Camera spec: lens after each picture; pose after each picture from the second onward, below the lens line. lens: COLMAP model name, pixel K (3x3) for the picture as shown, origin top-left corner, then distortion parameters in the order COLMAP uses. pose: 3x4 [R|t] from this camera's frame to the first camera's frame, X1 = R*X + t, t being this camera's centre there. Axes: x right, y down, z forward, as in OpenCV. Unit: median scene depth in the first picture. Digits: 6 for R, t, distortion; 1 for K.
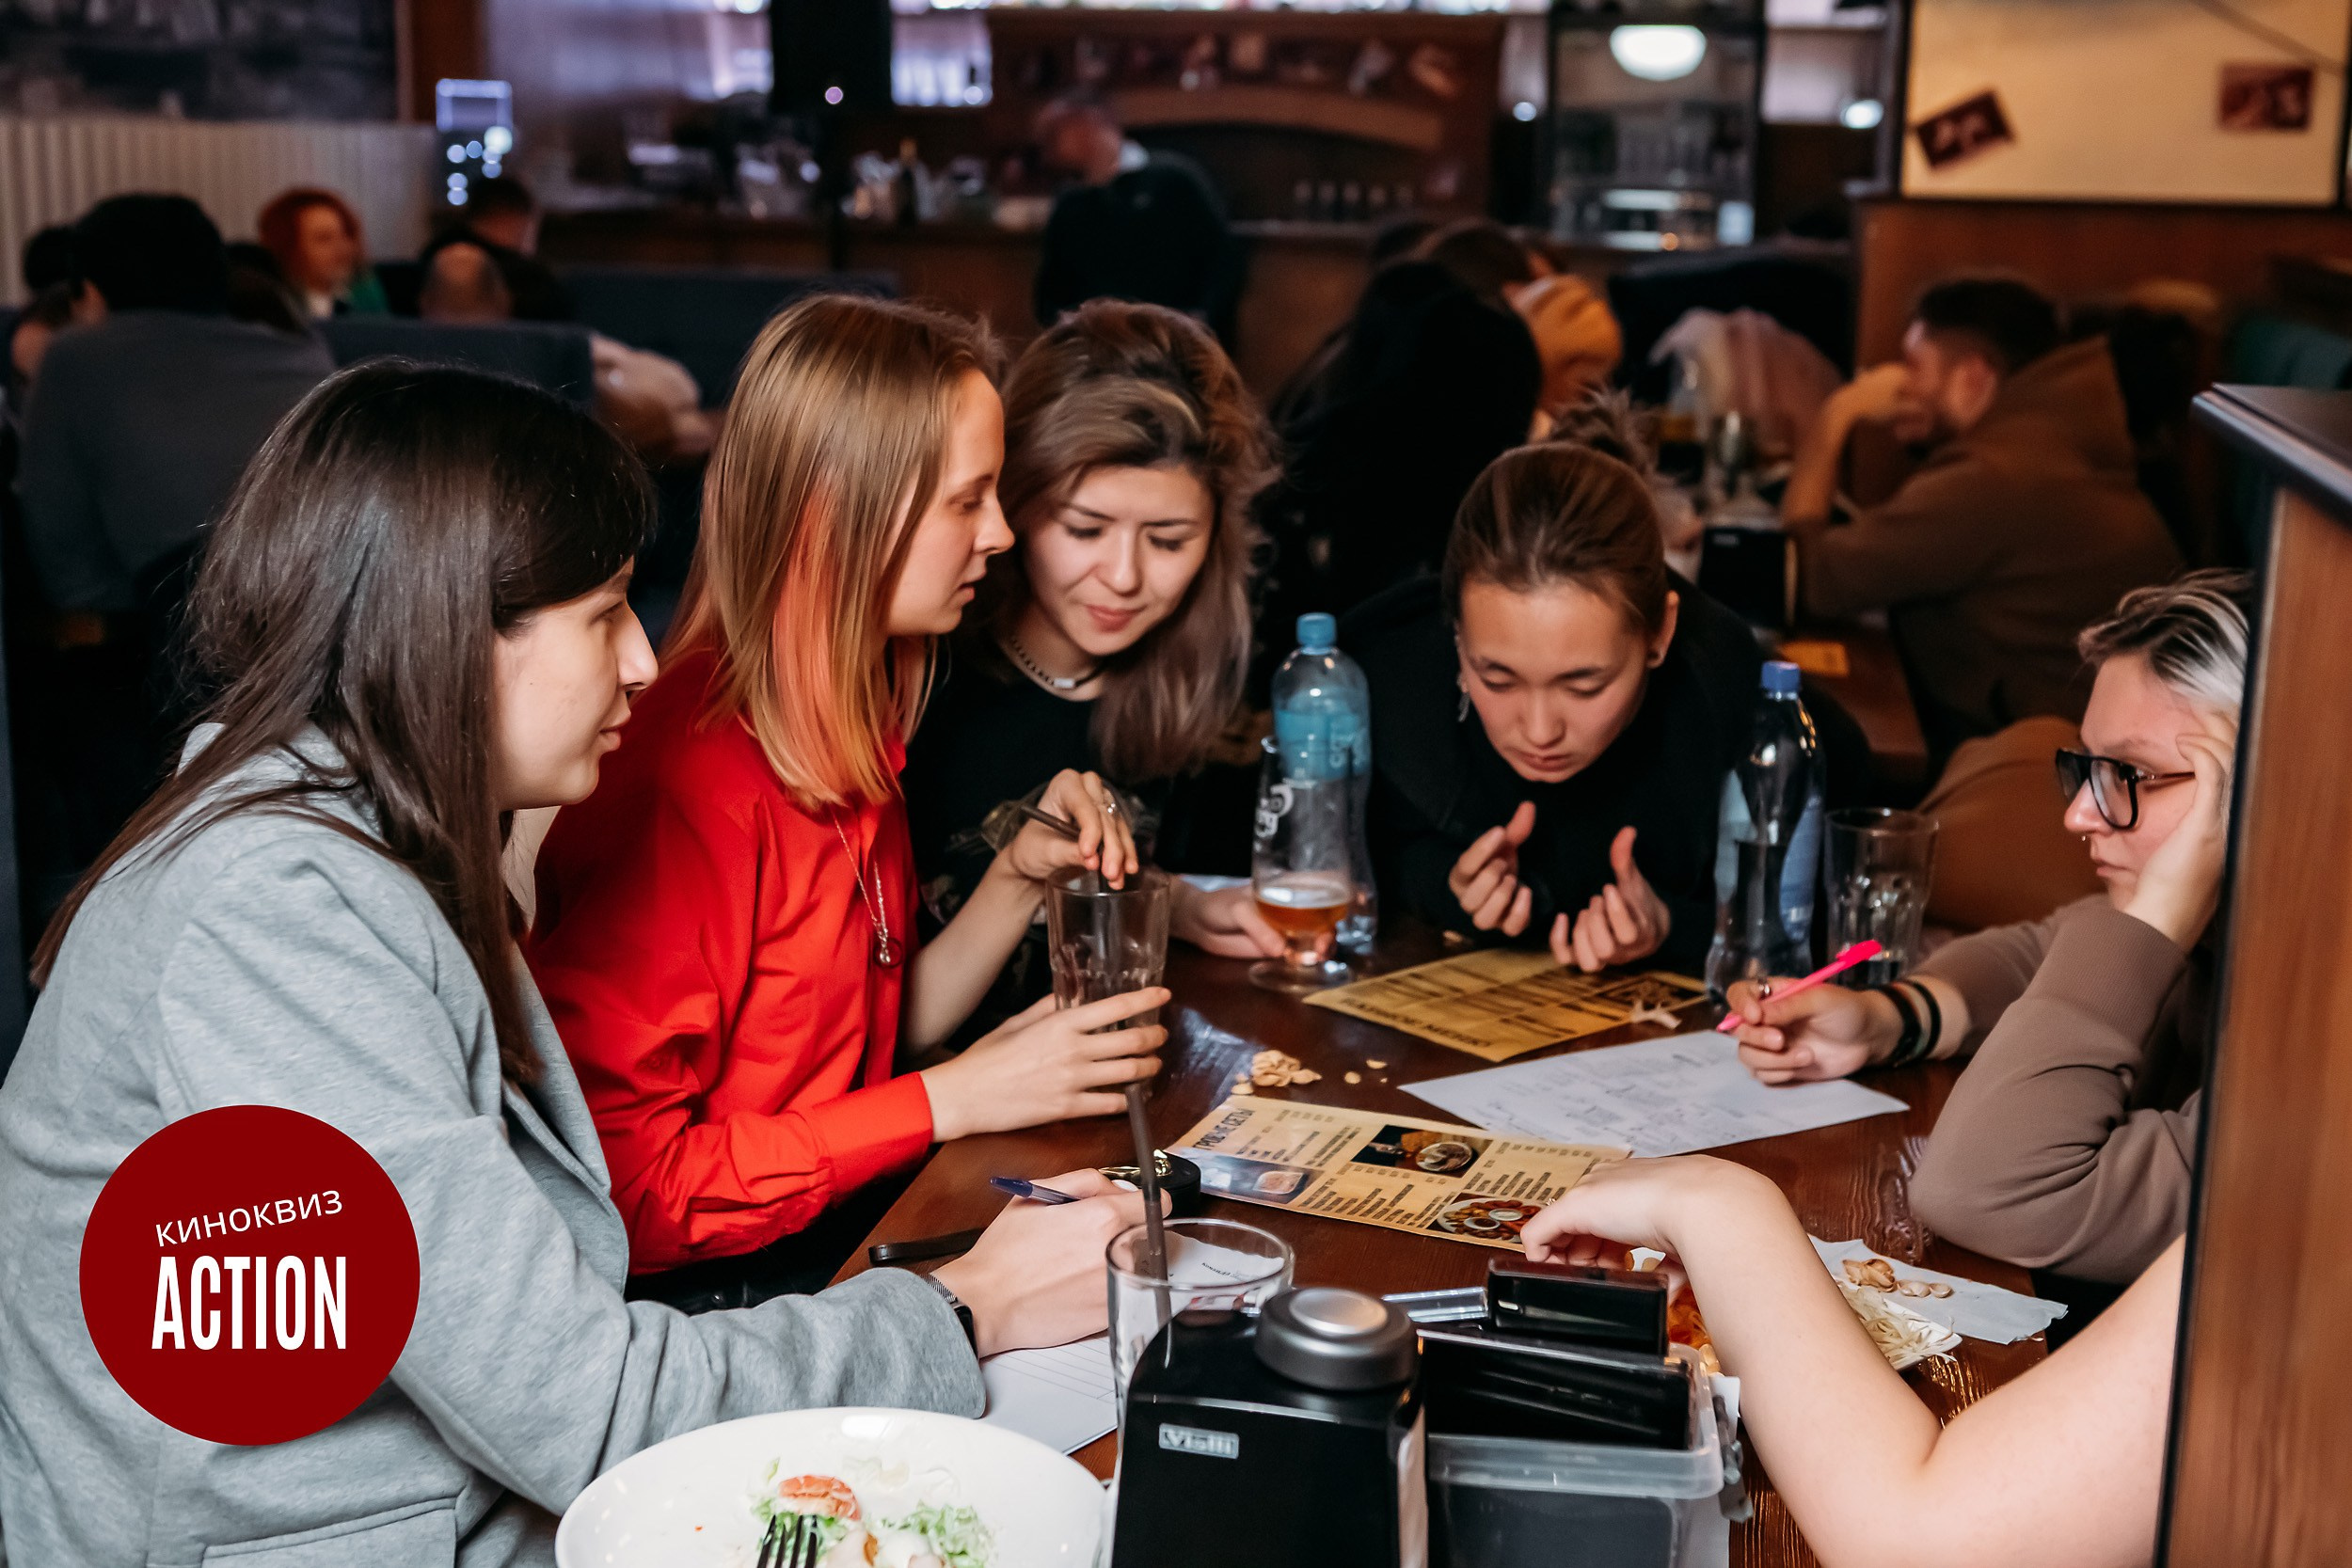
lens RADIAL K [[3397.7, 0, 1176.0], [0, 3397.7, 784.0], [0, 0, 1]] dist [-0.014627, 0.104735]
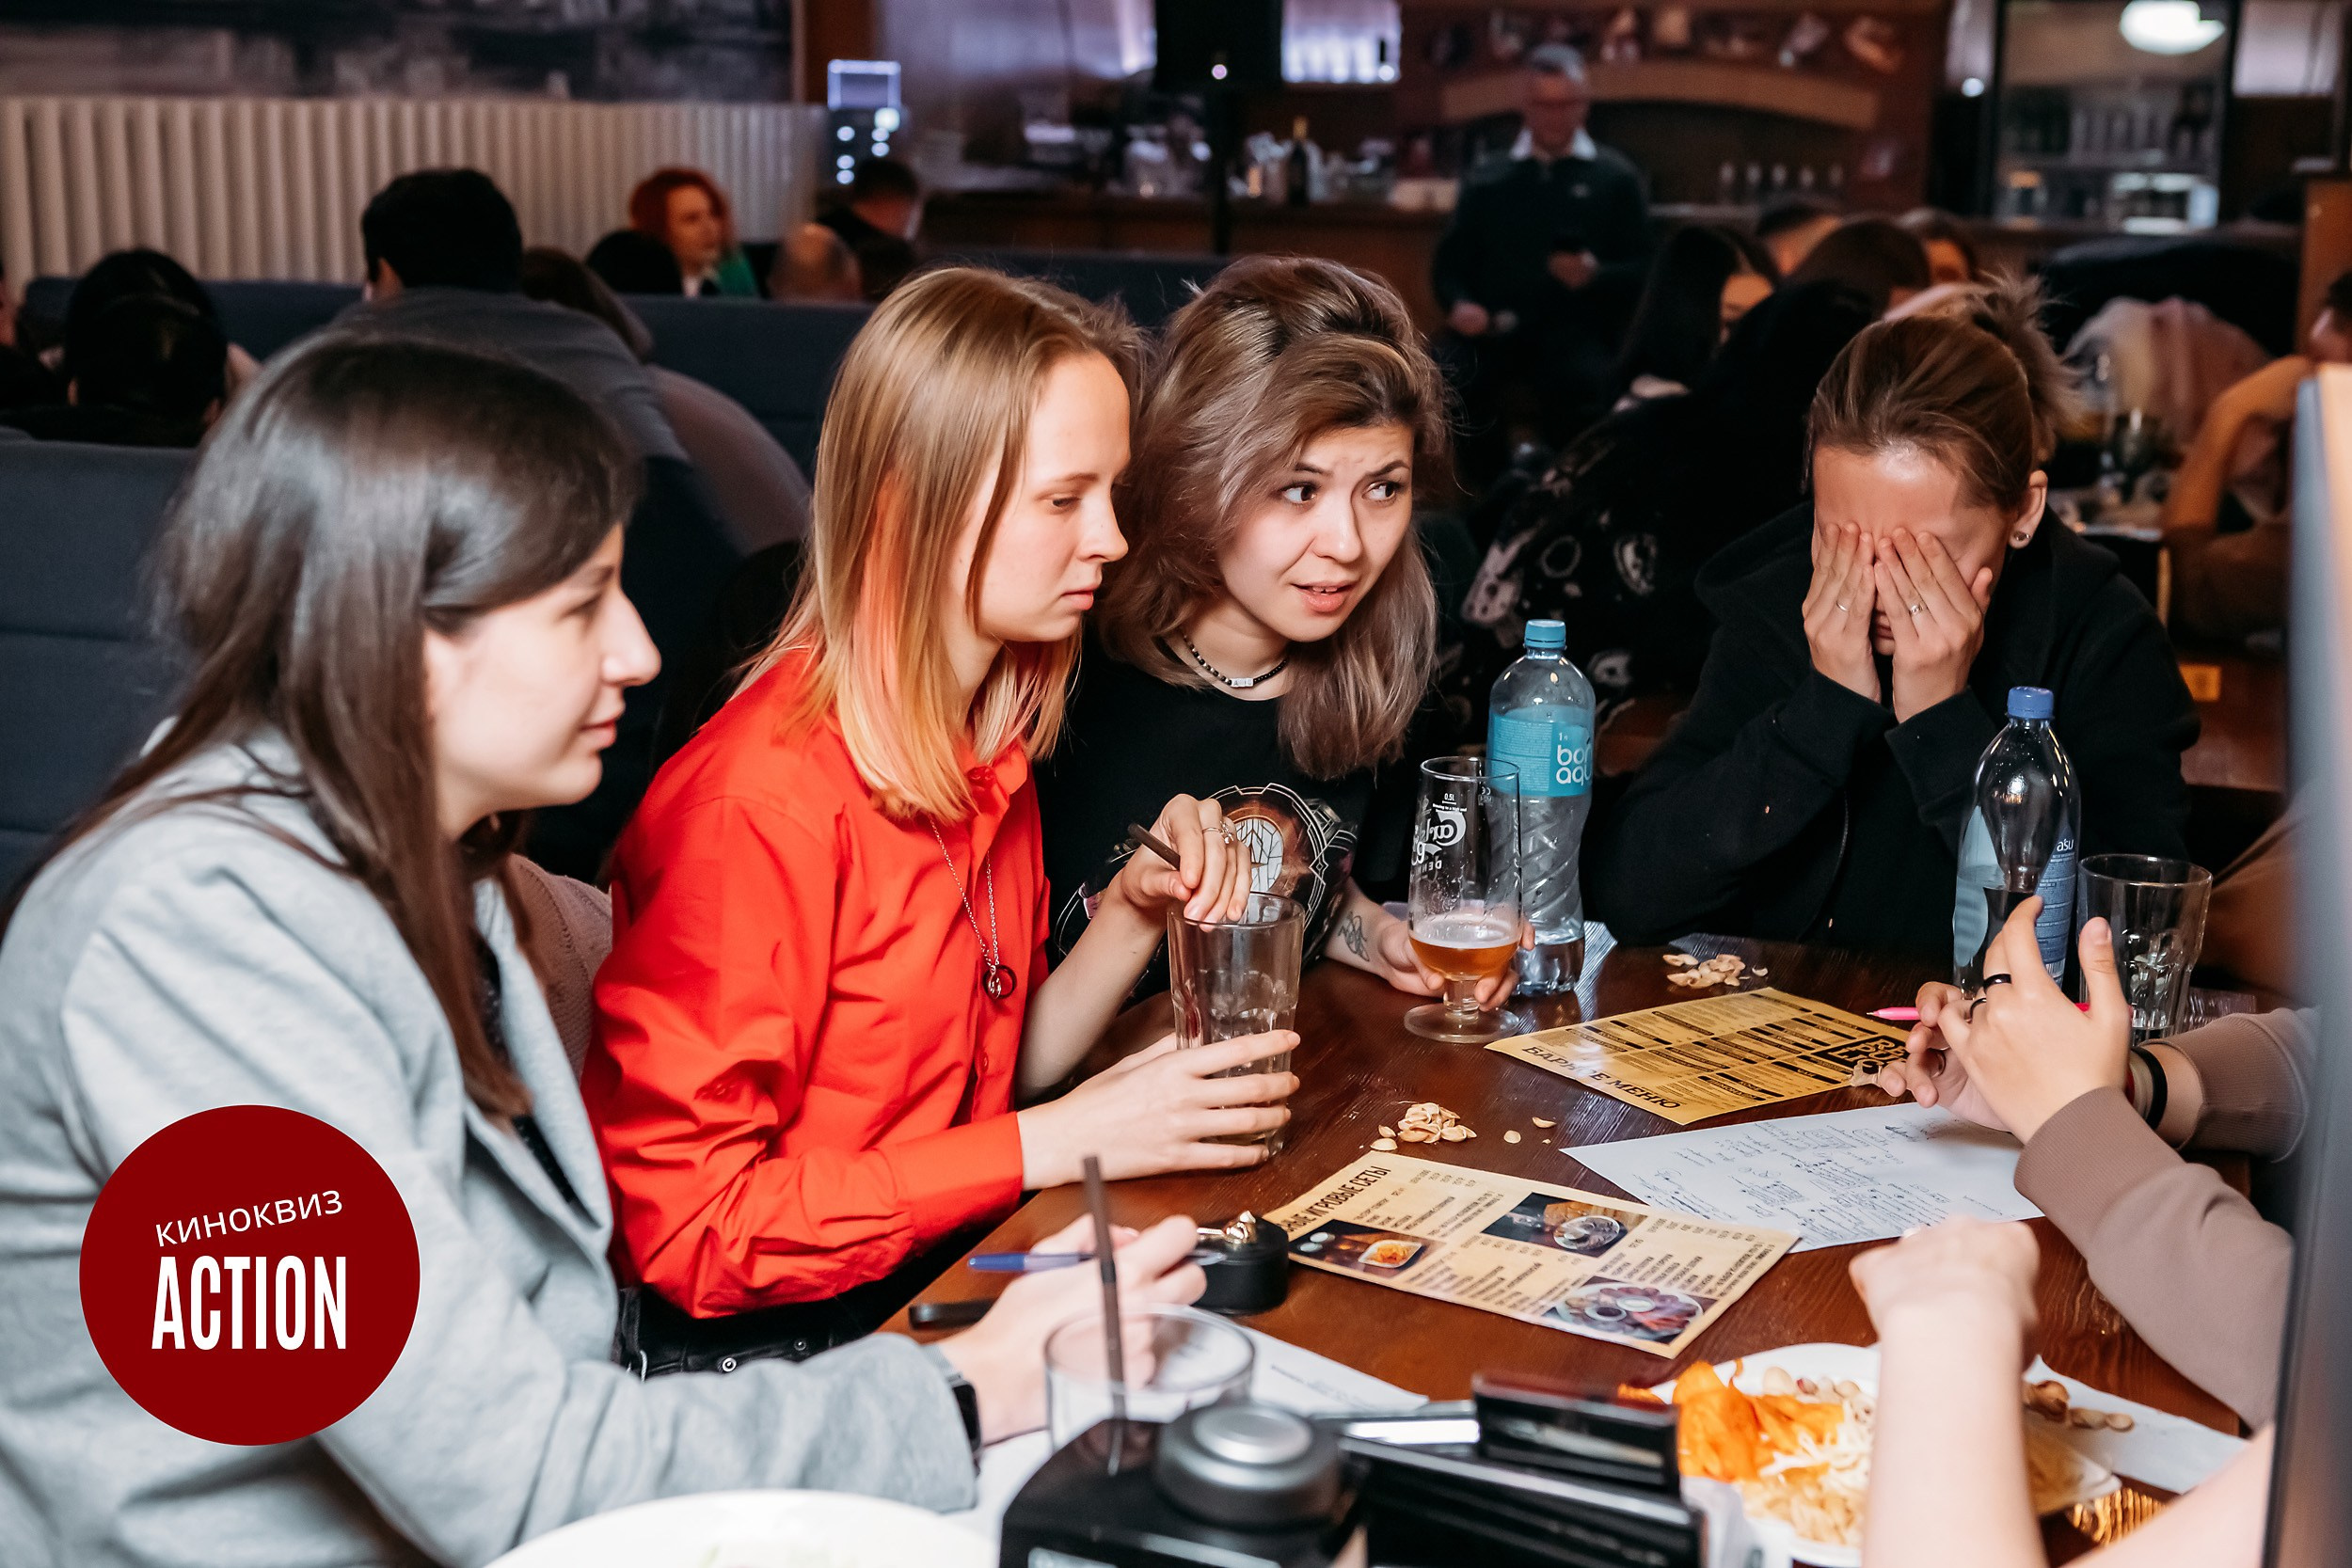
lens RADIAL K [[3397.7, 0, 1176.0], [0, 3397.7, 784.0], [0, 0, 1]] dist [-0.014627, 0.104735]
pose [[0.986438, 0.028291, -0.161679, 0.109562], [-0.028002, 0.999600, 0.004066, -0.008406], [0.161729, 0.000516, 0.986835, 0.099173]]
